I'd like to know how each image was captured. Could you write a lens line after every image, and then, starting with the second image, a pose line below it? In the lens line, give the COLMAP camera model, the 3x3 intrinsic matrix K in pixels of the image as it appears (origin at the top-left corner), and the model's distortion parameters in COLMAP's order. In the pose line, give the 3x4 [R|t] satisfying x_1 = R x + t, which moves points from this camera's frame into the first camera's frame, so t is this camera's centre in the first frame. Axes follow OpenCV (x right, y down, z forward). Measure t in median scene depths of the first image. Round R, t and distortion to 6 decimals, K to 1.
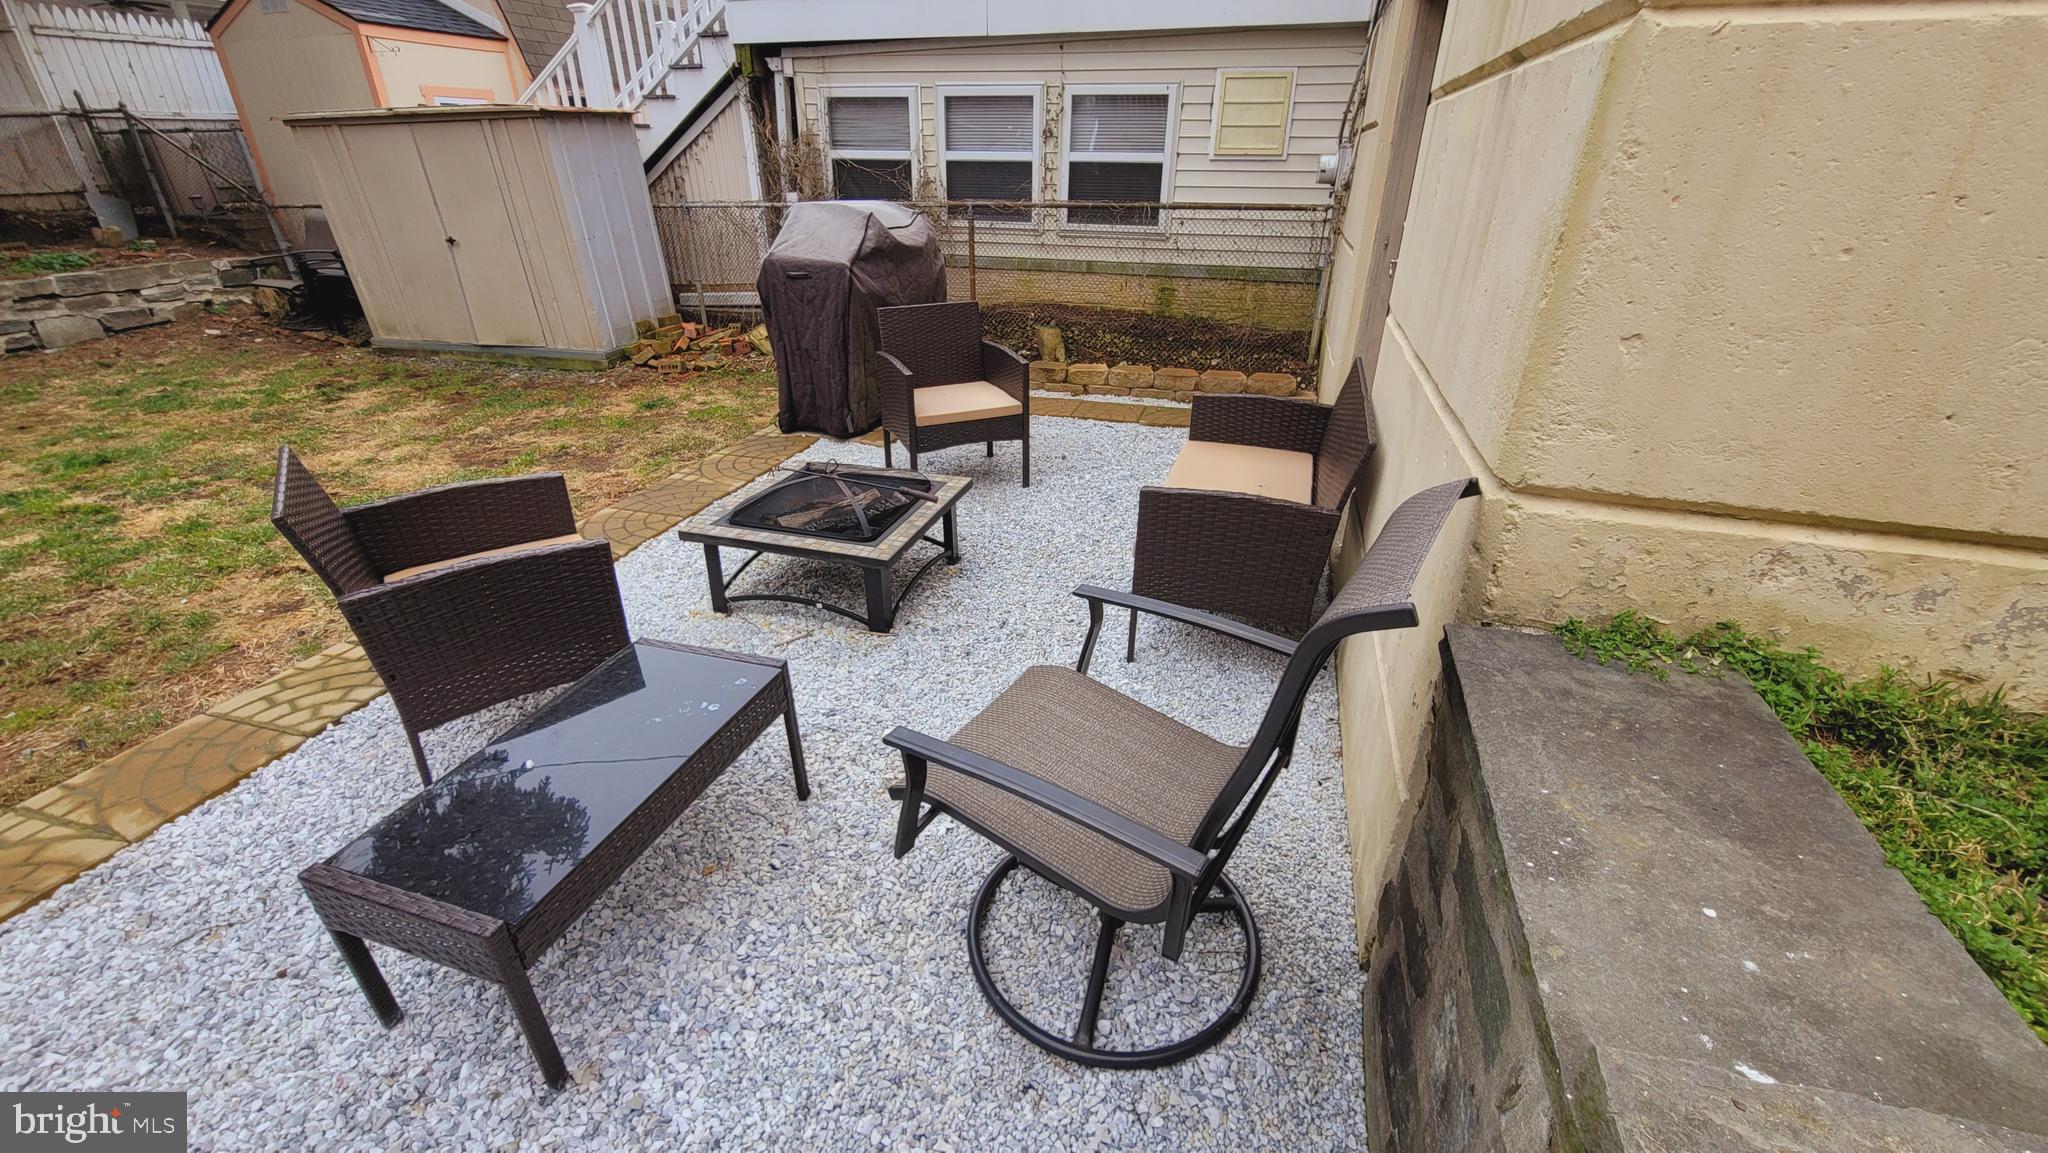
lens RADIAL K [[849.8, 0, 1015.8], [0, 849.8, 574.2], [0, 0, 1]] dist [-0.009717, 0.003216]
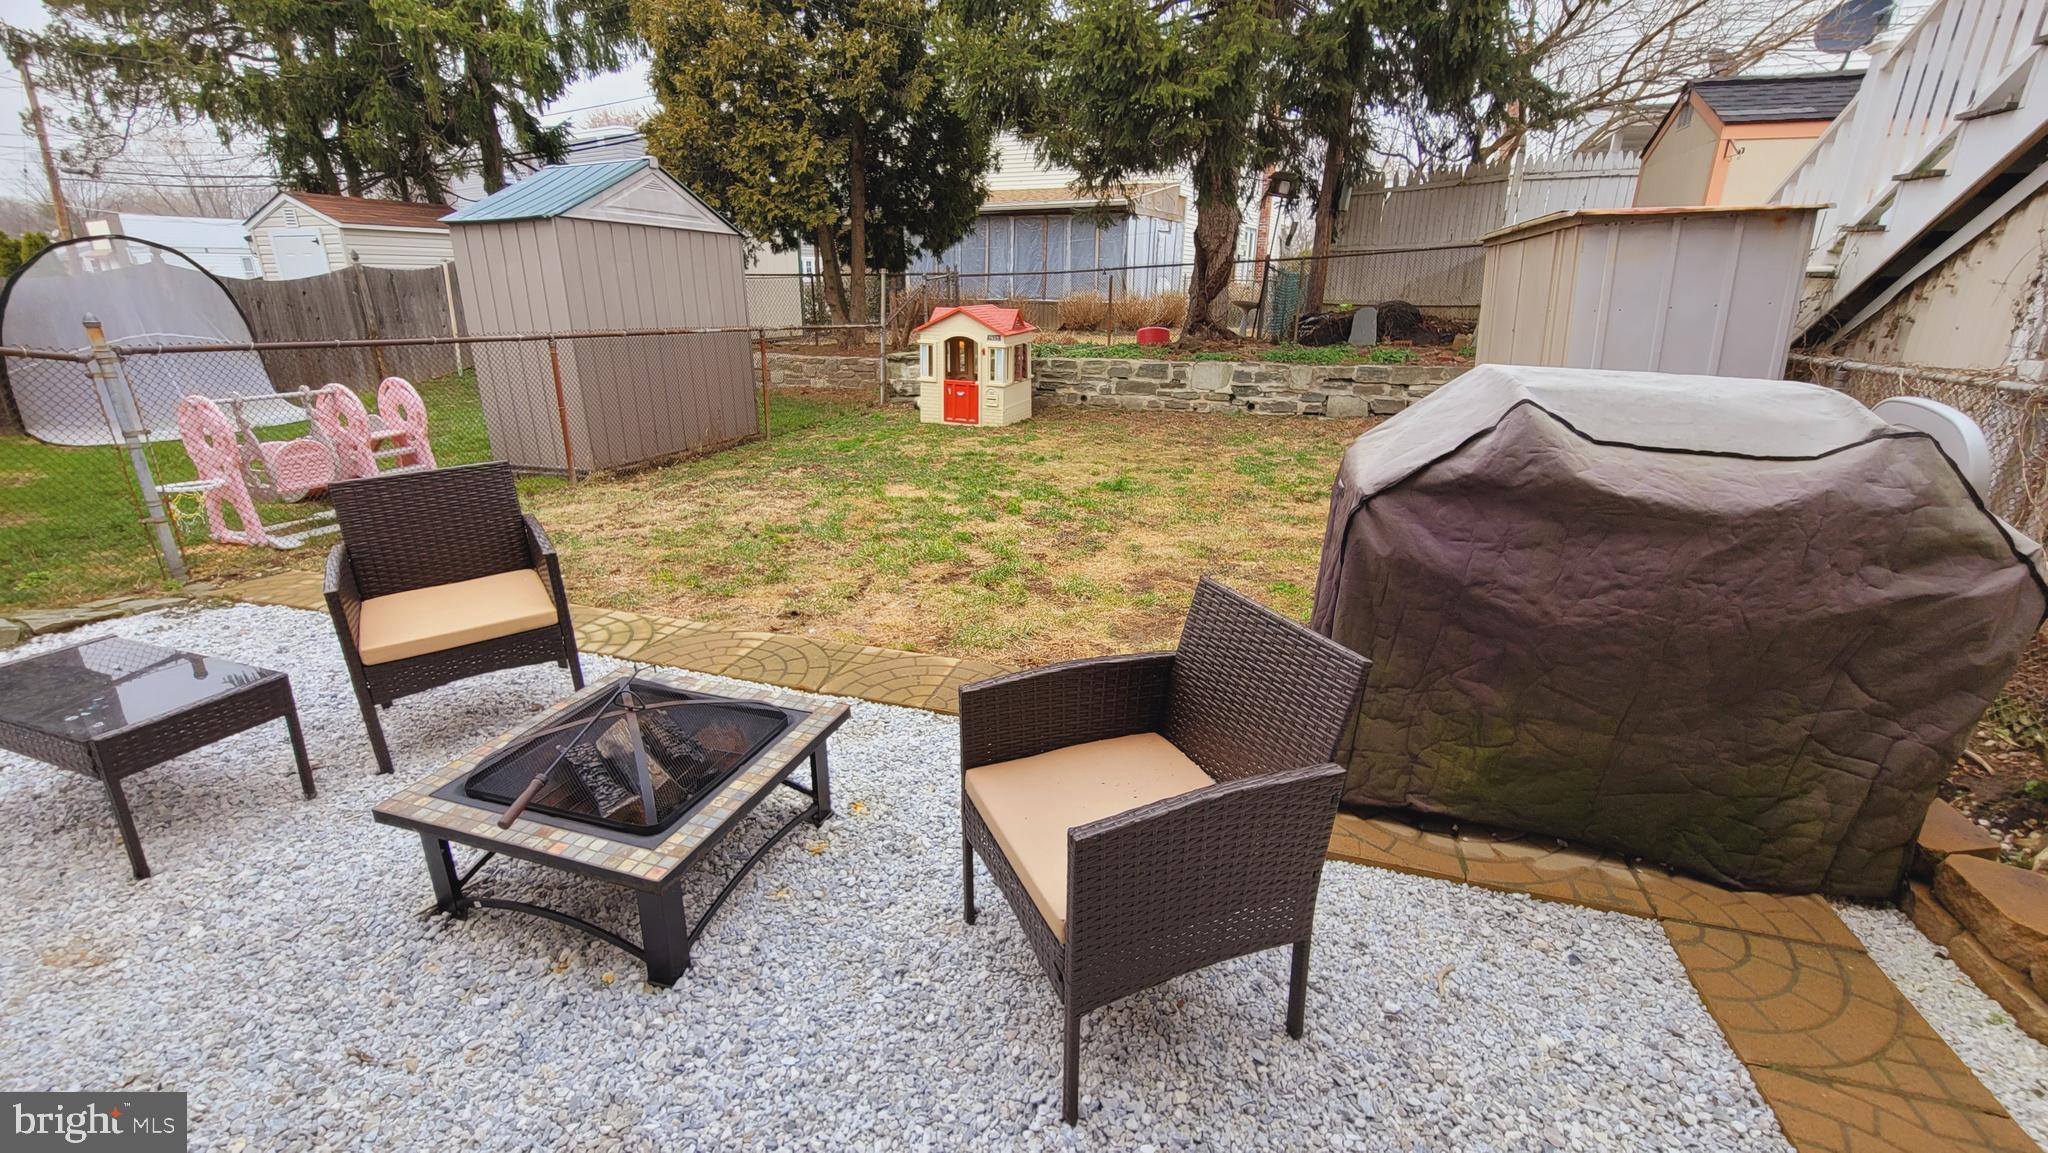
lens RADIAL K [[849.8, 0, 1015.8], [0, 849.8, 574.2], [0, 0, 1]] dist [-0.009717, 0.003216]
pose [[-0.007285, 0.330199, -0.943883, 0.188515], [-0.445858, 0.843818, 0.298634, -0.266745], [0.895074, 0.423013, 0.141074, 0.545225]]
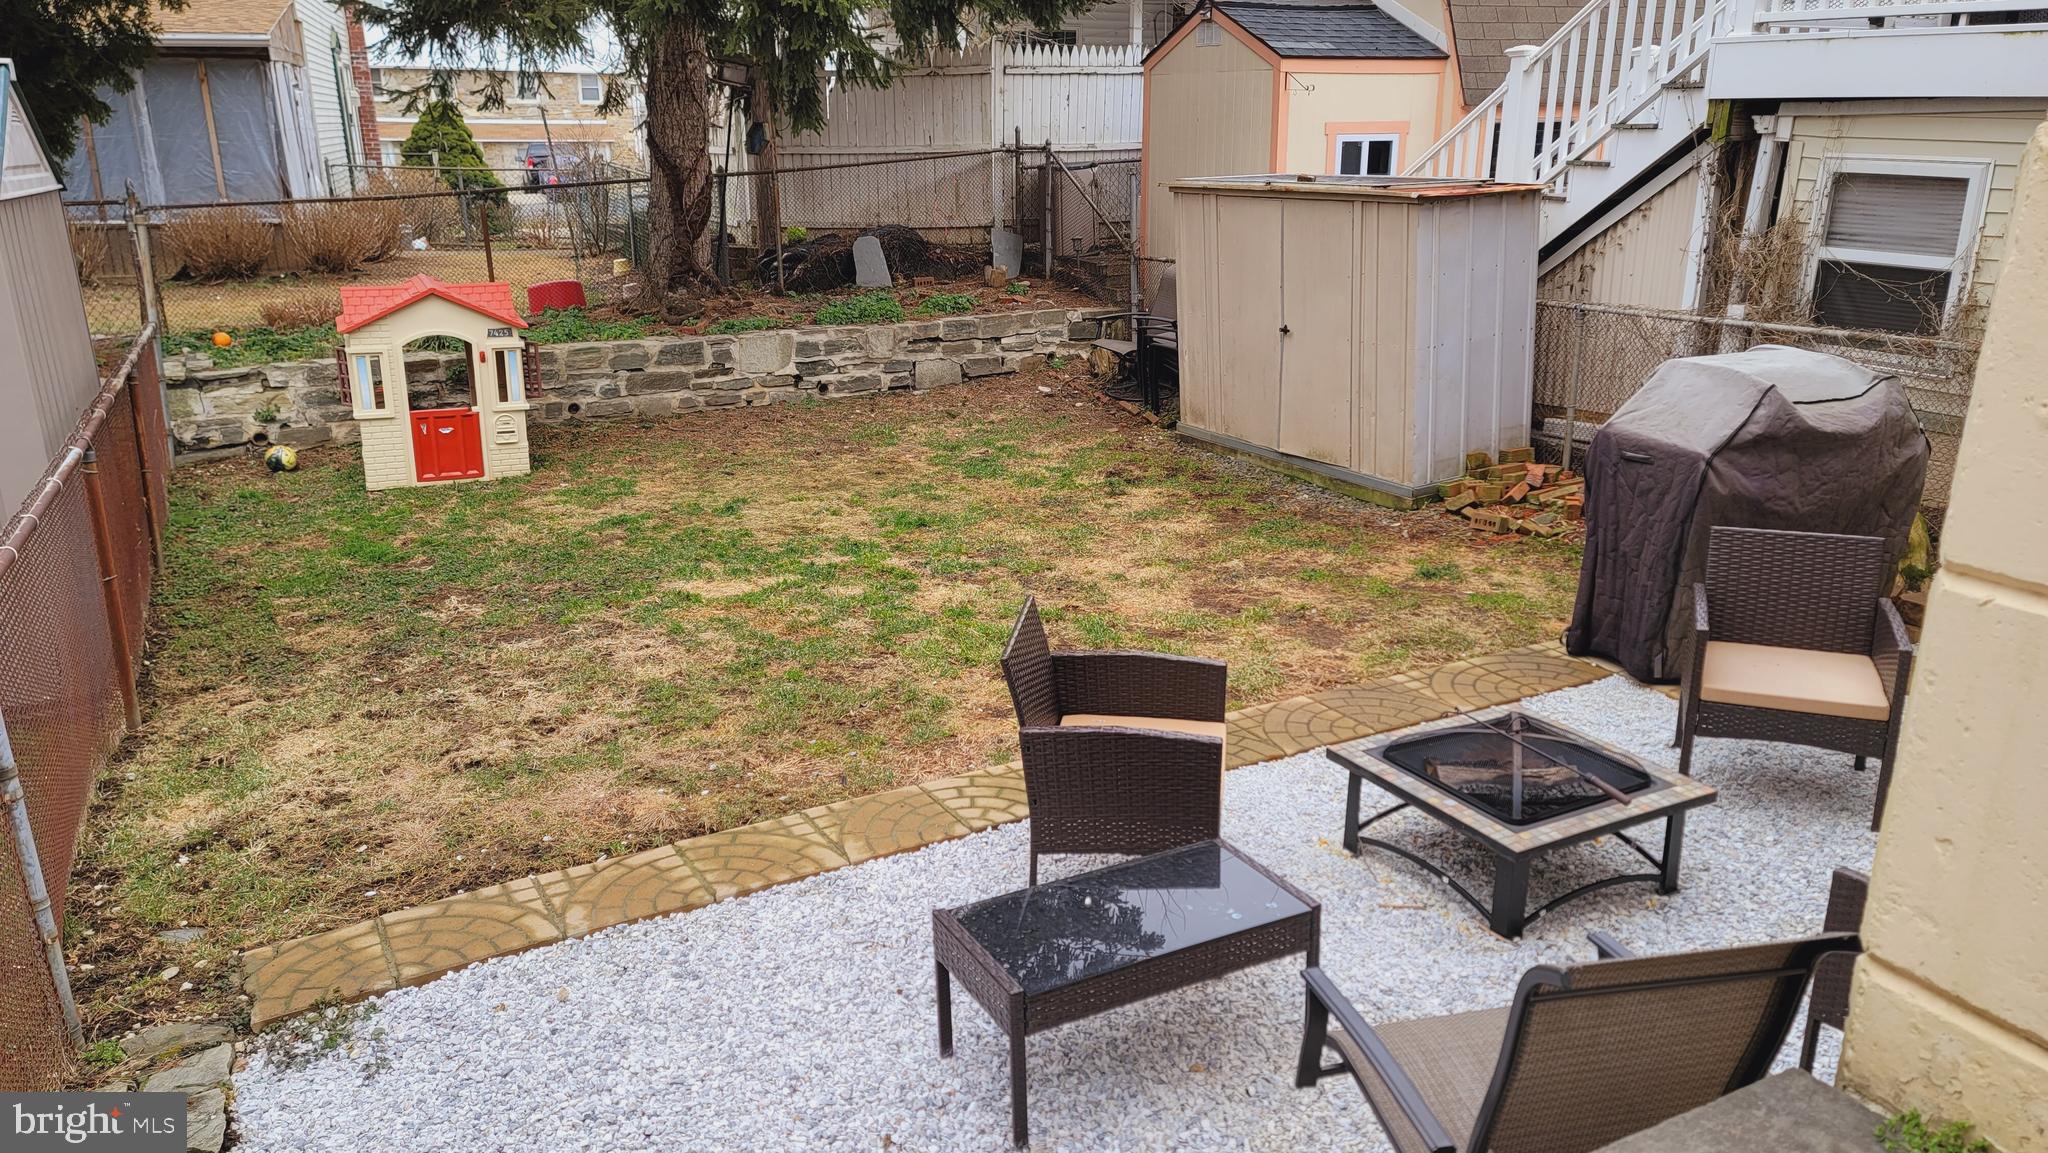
lens RADIAL K [[1499.9, 0, 1038.2], [0, 1499.9, 593.0], [0, 0, 1]] dist [0.098607, -0.098435]
pose [[0.722646, 0.208620, -0.658985, 0.187020], [-0.304634, 0.951908, -0.032711, -0.028137], [0.620468, 0.224388, 0.751445, -0.204499]]
